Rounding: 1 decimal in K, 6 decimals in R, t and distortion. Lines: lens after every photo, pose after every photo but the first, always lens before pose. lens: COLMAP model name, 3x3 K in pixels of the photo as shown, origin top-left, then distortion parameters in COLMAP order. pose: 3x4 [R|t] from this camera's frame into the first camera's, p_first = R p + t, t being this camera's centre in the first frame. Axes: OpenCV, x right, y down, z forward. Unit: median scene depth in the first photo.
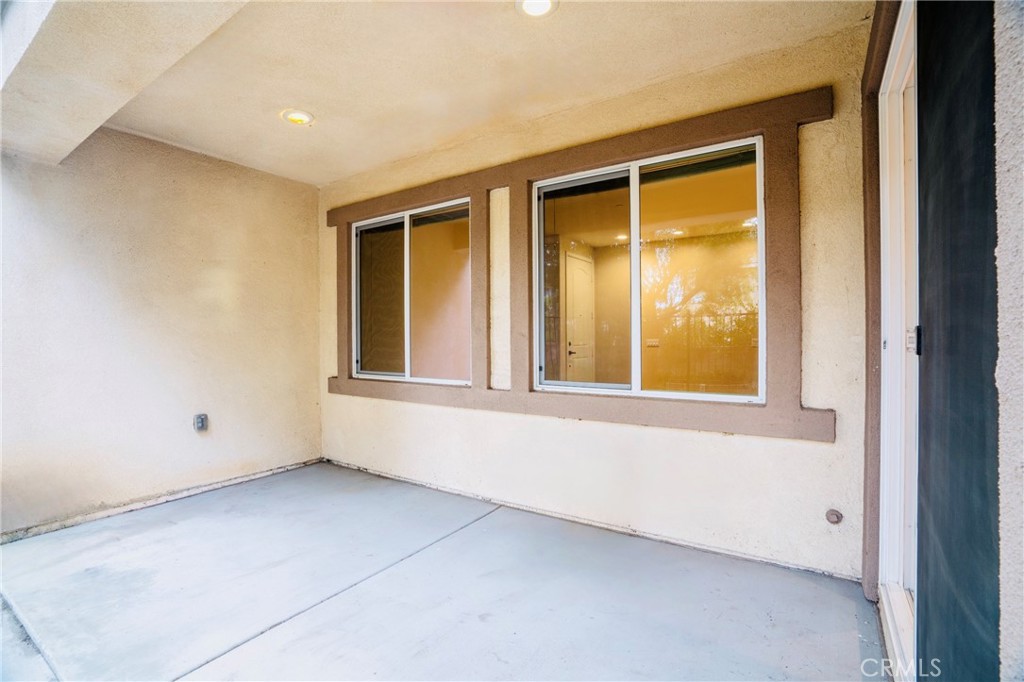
lens RADIAL K [[475.6, 0, 507.7], [0, 475.6, 339.3], [0, 0, 1]] dist [-0.074345, 0.028373]
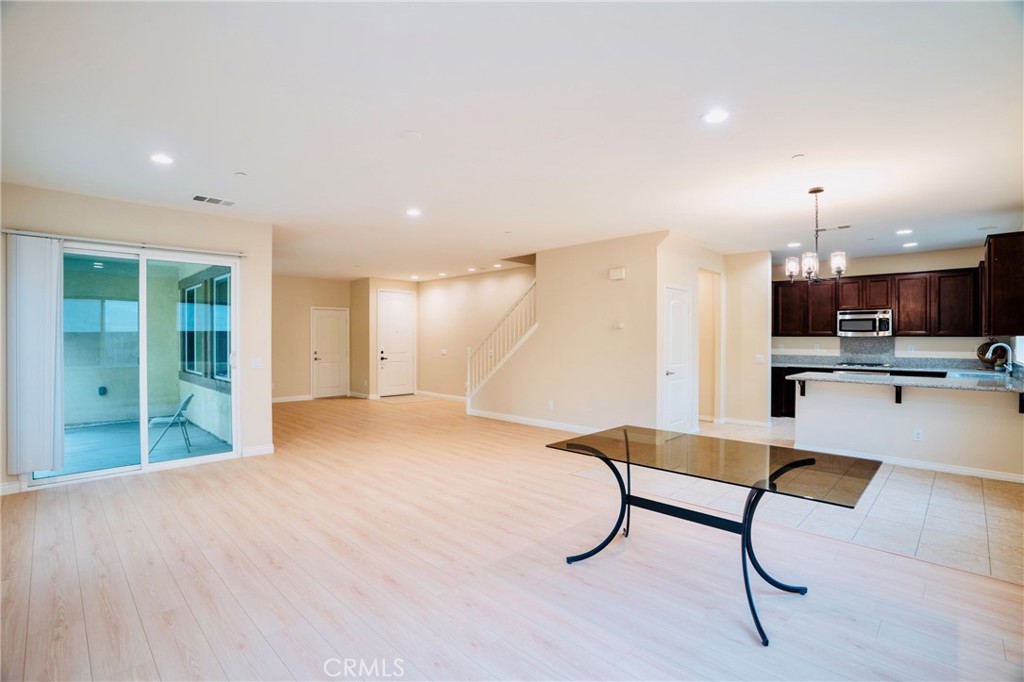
lens RADIAL K [[475.6, 0, 507.7], [0, 475.6, 339.3], [0, 0, 1]] dist [-0.074345, 0.028373]
pose [[0.980022, 0.005246, -0.198818, 0.803528], [-0.005209, 0.999986, 0.000708, -0.033441], [0.198819, 0.000342, 0.980036, -0.340418]]
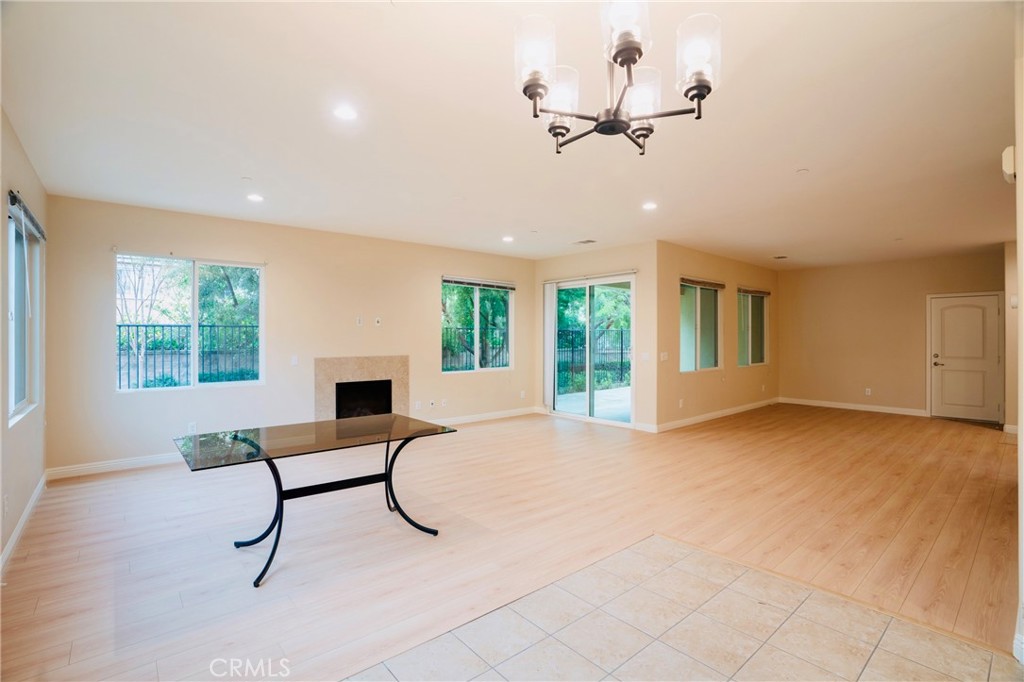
lens RADIAL K [[475.6, 0, 507.7], [0, 475.6, 339.3], [0, 0, 1]] dist [-0.074345, 0.028373]
pose [[-0.278409, 0.008144, -0.960428, 1.218803], [-0.000705, 0.999962, 0.008684, -0.034546], [0.960462, 0.003095, -0.278392, 0.296690]]
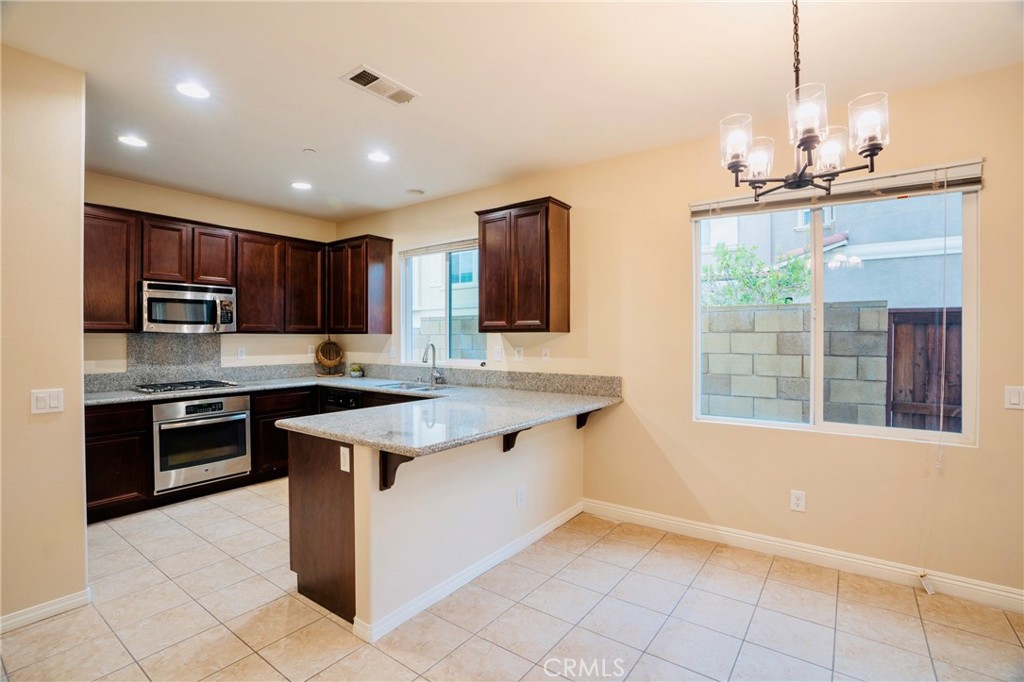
lens RADIAL K [[475.6, 0, 507.7], [0, 475.6, 339.3], [0, 0, 1]] dist [-0.074345, 0.028373]
pose [[0.050374, -0.001806, 0.998729, 0.842971], [0.003941, 0.999991, 0.001610, -0.034972], [-0.998723, 0.003855, 0.050381, 0.408214]]
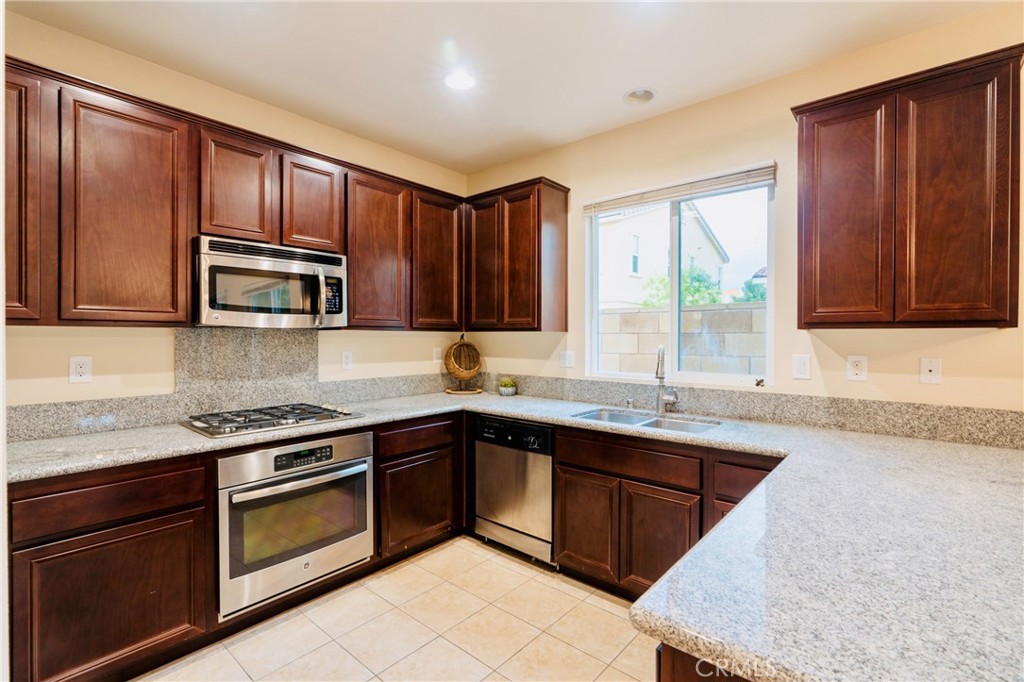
lens RADIAL K [[467.5, 0, 506.8], [0, 467.5, 340.5], [0, 0, 1]] dist [-0.014318, 0.000195]
pose [[0.138143, -0.004076, 0.990404, 1.065586], [0.000191, 0.999992, 0.004089, -0.035619], [-0.990412, -0.000376, 0.138143, 0.604859]]
